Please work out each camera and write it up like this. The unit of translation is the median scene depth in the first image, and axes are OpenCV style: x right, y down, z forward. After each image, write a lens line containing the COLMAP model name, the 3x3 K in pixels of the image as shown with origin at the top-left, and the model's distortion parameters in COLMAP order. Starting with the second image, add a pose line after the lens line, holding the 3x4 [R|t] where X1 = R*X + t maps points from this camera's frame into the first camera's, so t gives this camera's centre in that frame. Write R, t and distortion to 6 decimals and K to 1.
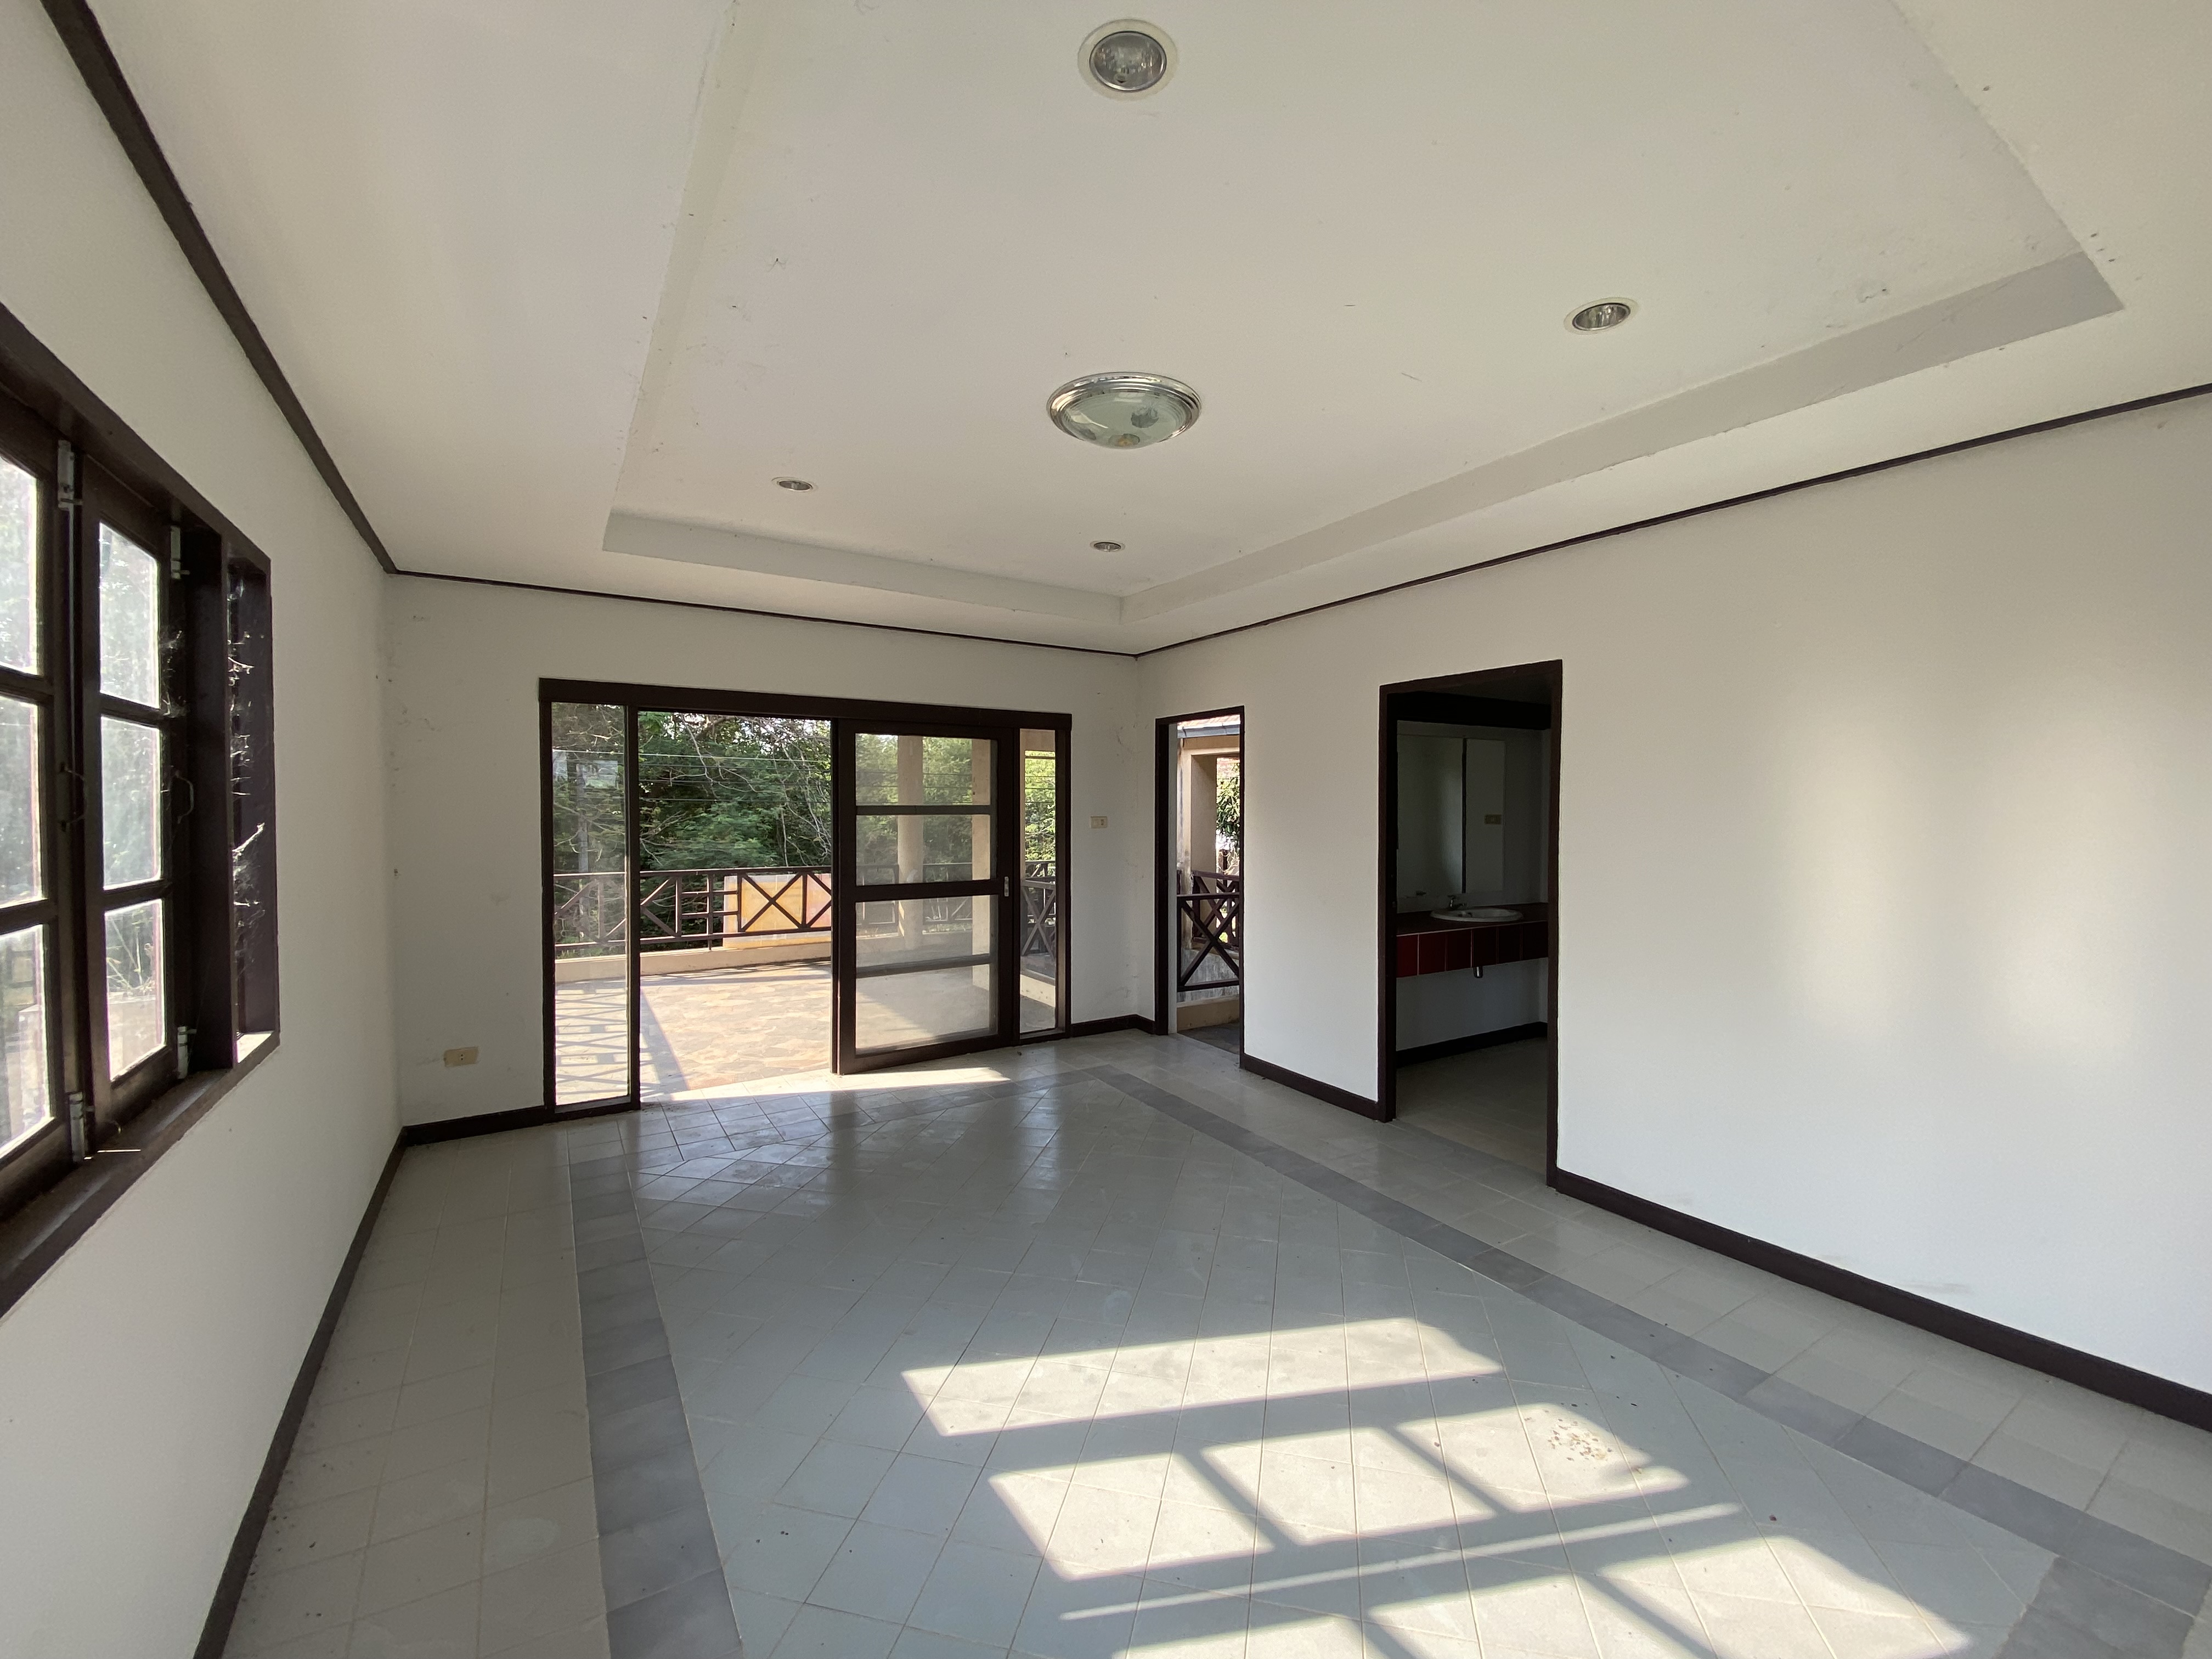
lens RADIAL K [[904.8, 0, 1103.4], [0, 904.8, 820.3], [0, 0, 1]] dist [0.000625, -0.000253]
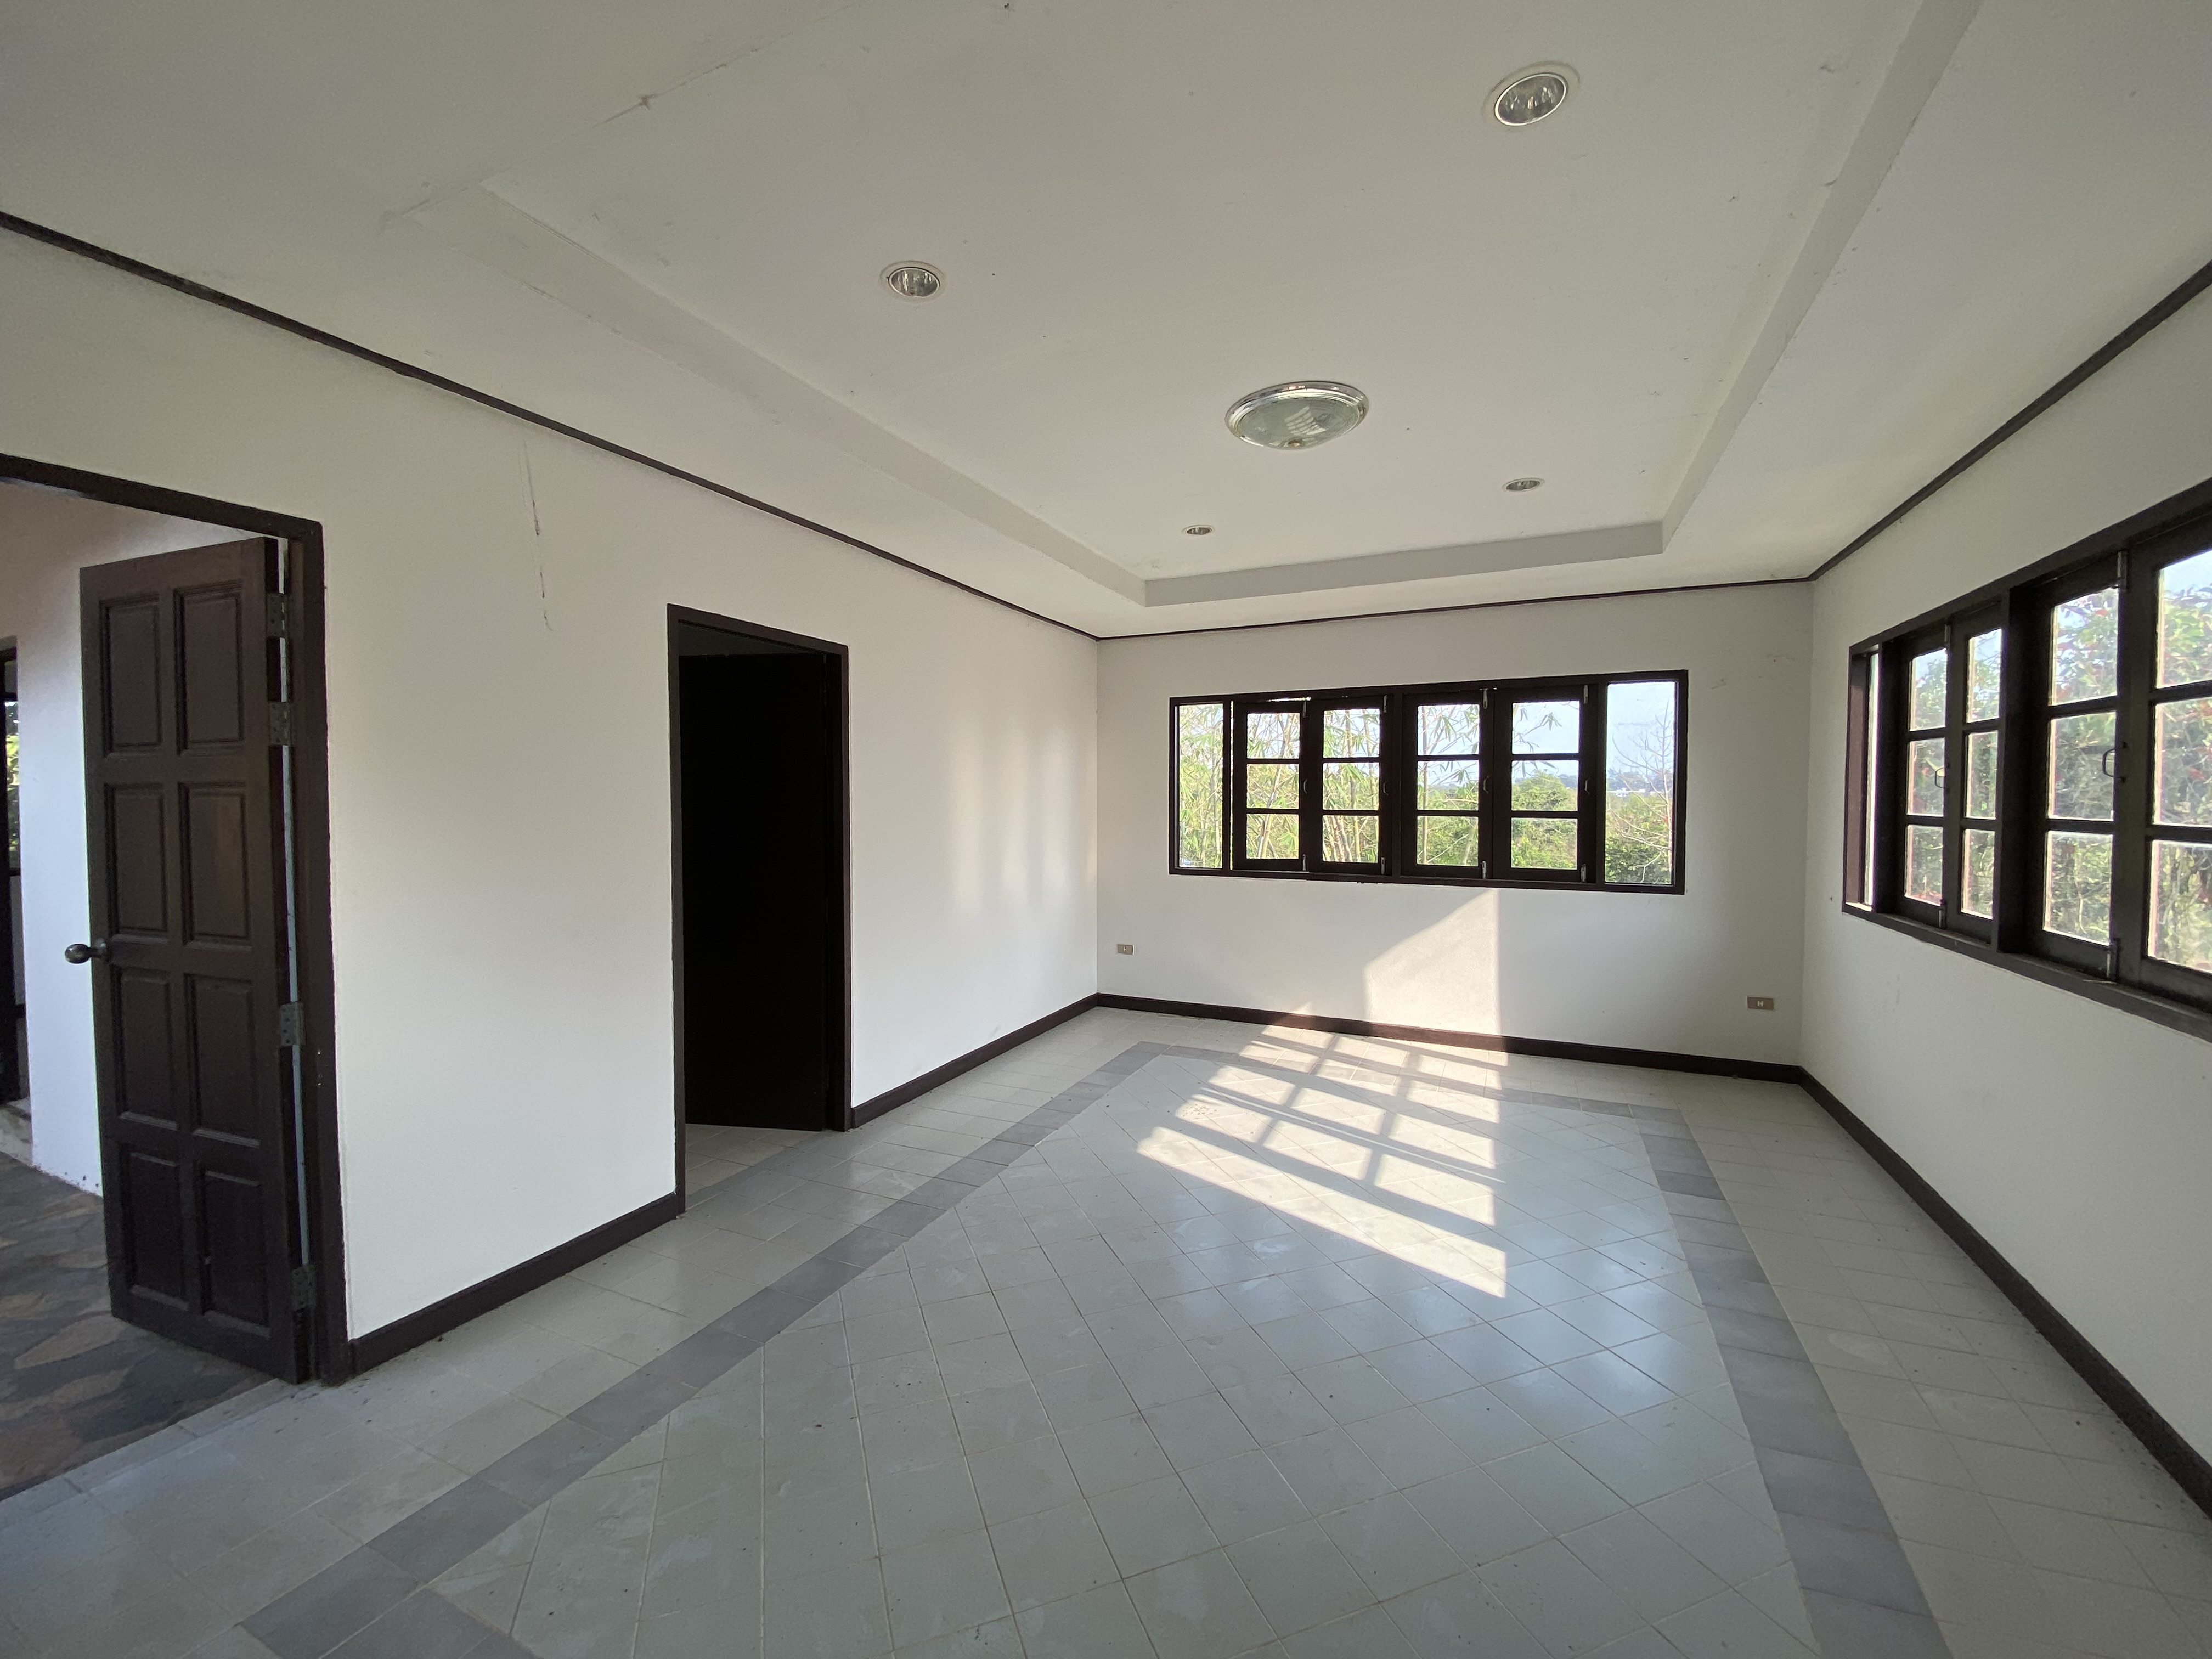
lens RADIAL K [[904.8, 0, 1103.4], [0, 904.8, 820.3], [0, 0, 1]] dist [0.000625, -0.000253]
pose [[-0.551709, -0.029962, 0.833498, -0.827664], [0.014977, 0.998837, 0.045820, -0.014439], [-0.833902, 0.037763, -0.550619, 1.935910]]
